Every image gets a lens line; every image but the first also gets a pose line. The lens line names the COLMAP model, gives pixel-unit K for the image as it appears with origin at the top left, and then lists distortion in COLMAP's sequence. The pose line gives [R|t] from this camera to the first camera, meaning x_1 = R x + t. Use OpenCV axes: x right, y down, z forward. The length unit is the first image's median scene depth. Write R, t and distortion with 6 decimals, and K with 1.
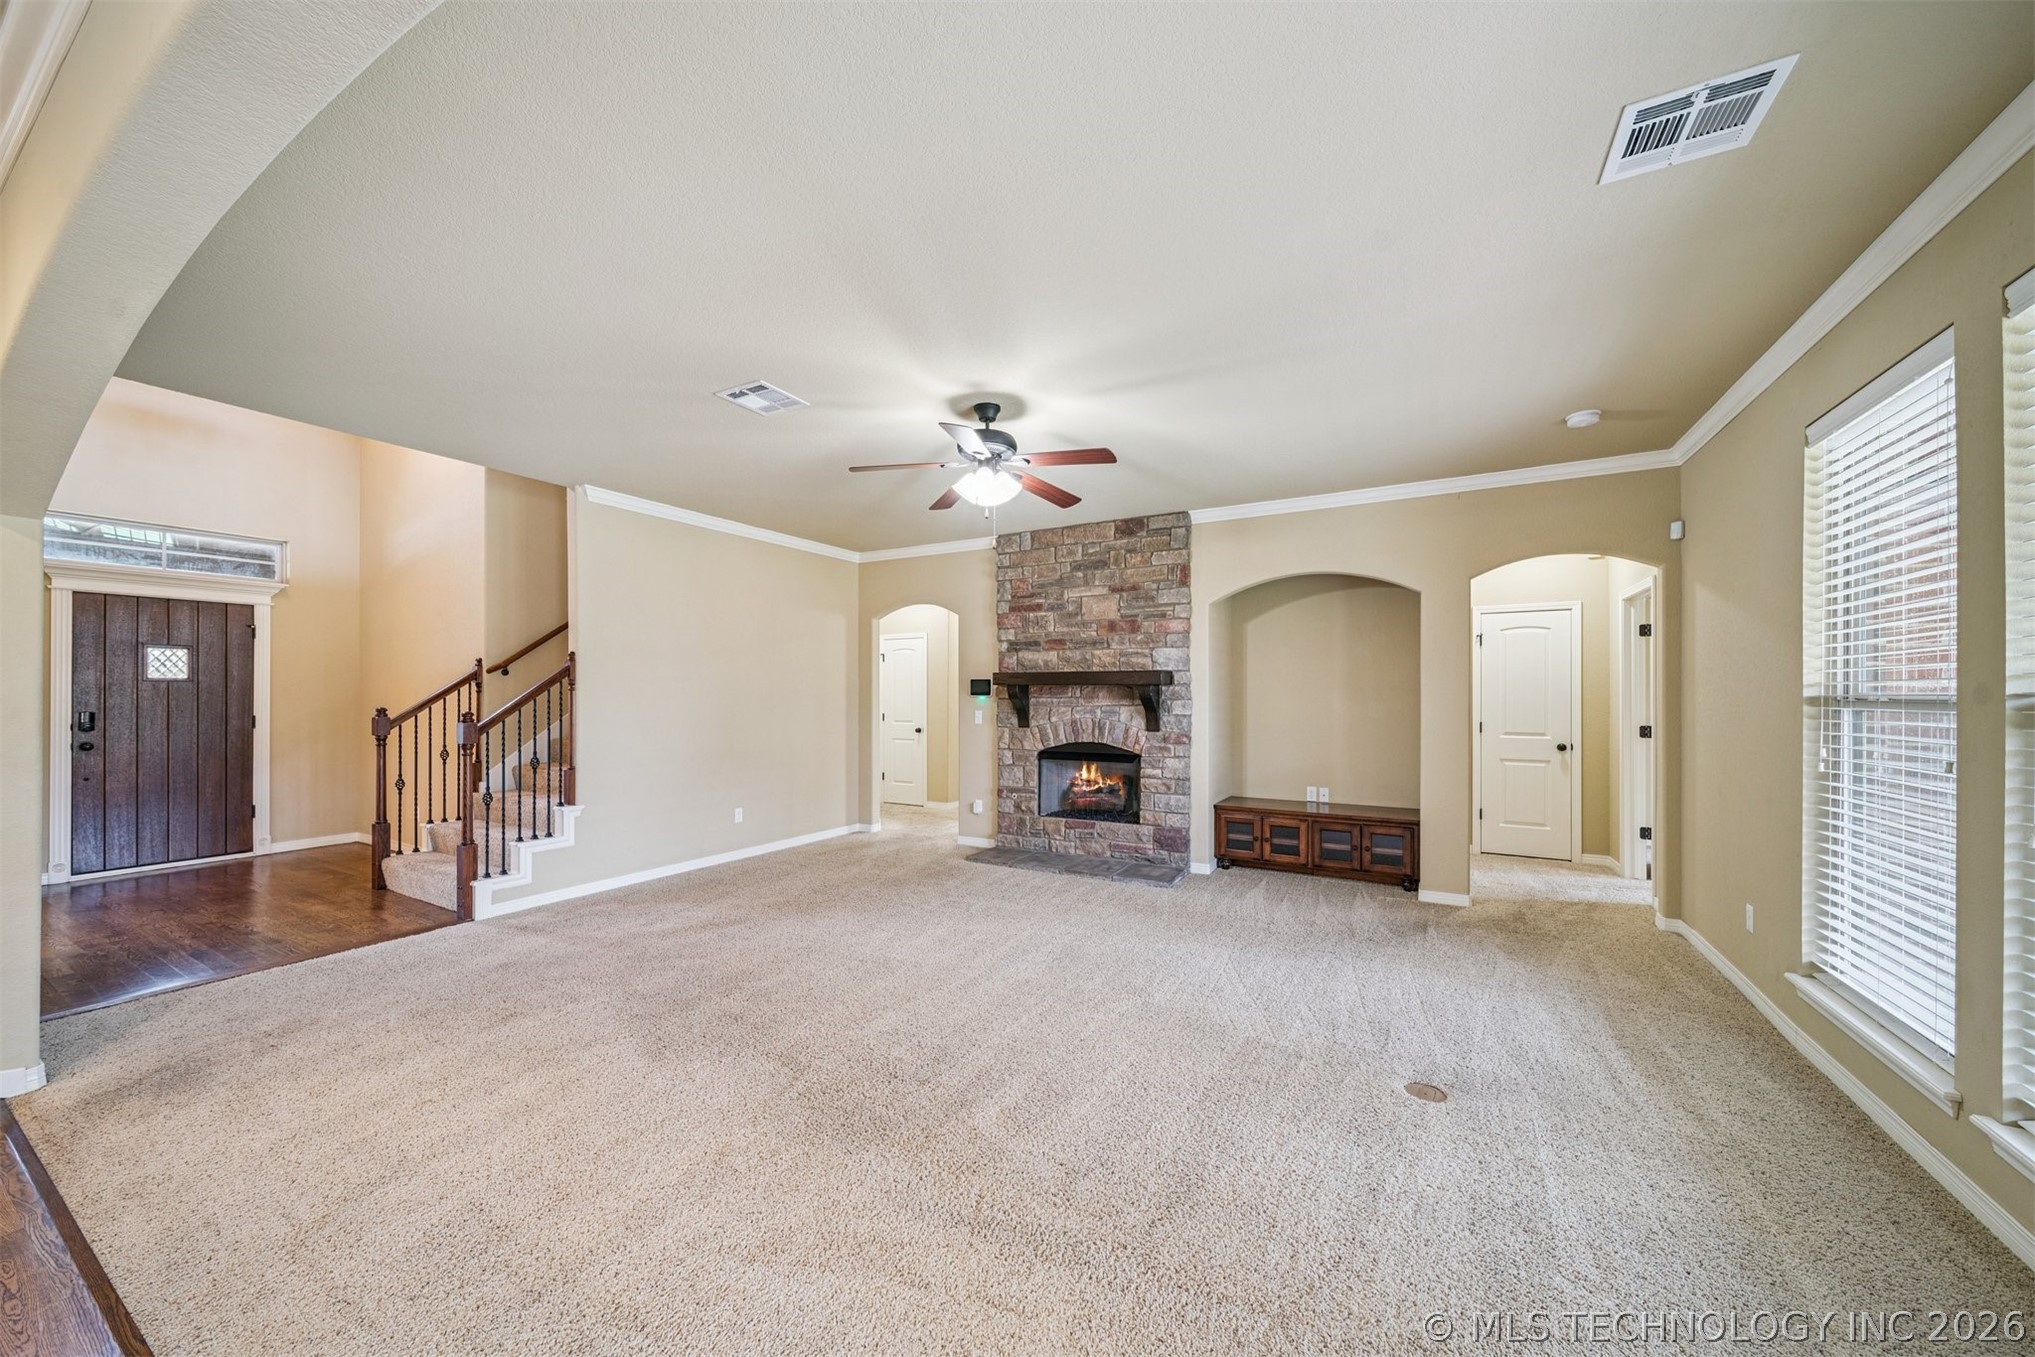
lens RADIAL K [[708.4, 0, 1015.1], [0, 708.4, 693.8], [0, 0, 1]] dist [-0.000966, -0.000038]
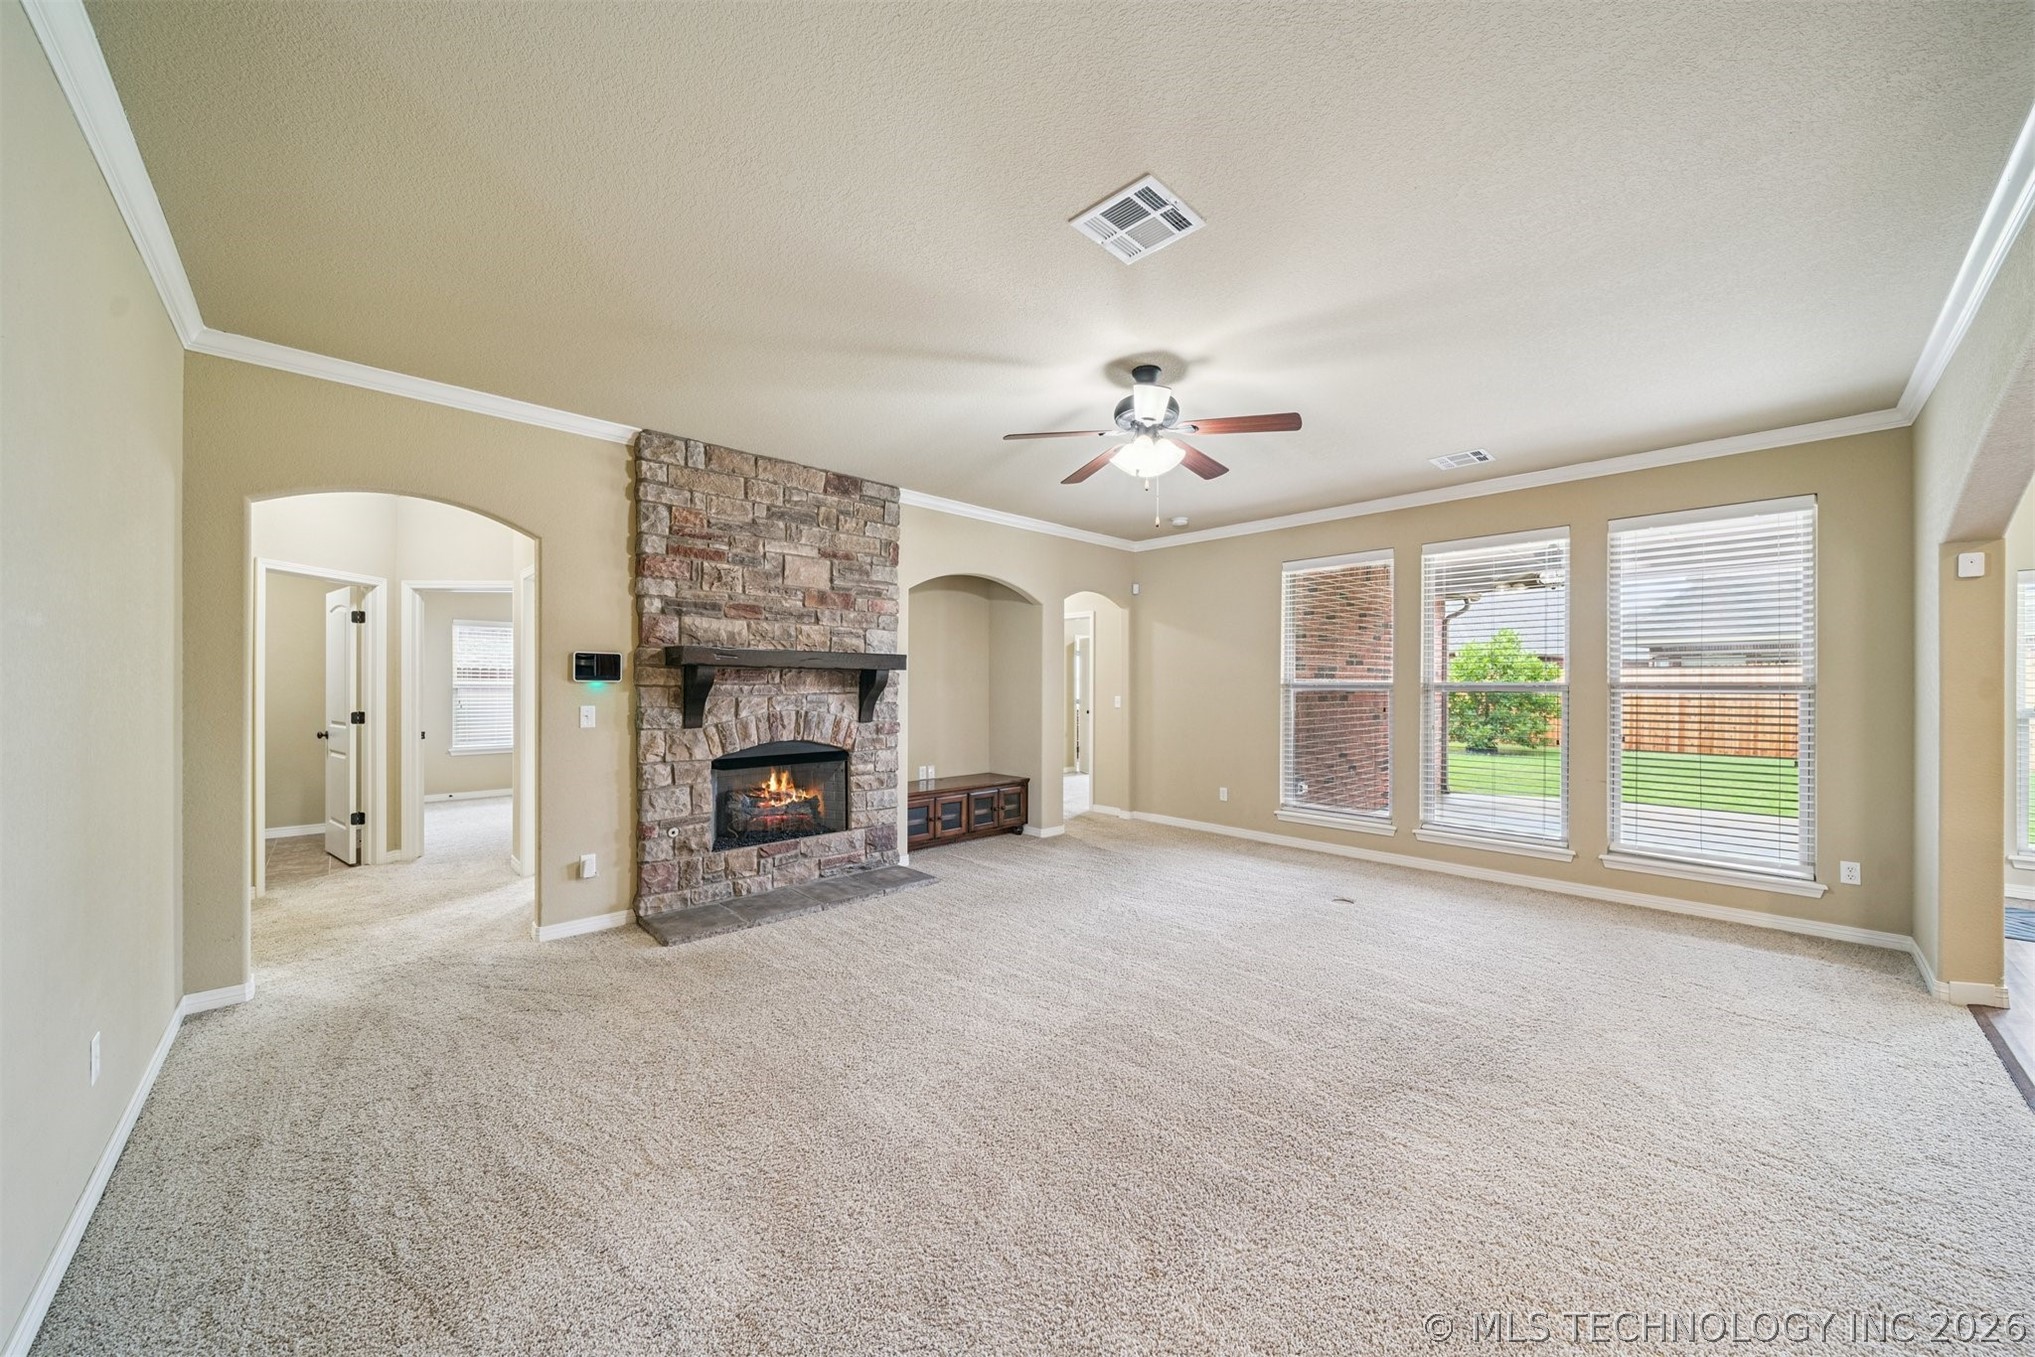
lens RADIAL K [[719.8, 0, 1023.1], [0, 719.8, 683.8], [0, 0, 1]] dist [-0.002060, -0.000116]
pose [[0.284977, 0.002727, 0.958530, -0.604191], [-0.003668, 0.999992, -0.001754, 0.005644], [-0.958527, -0.003016, 0.284985, 0.539339]]
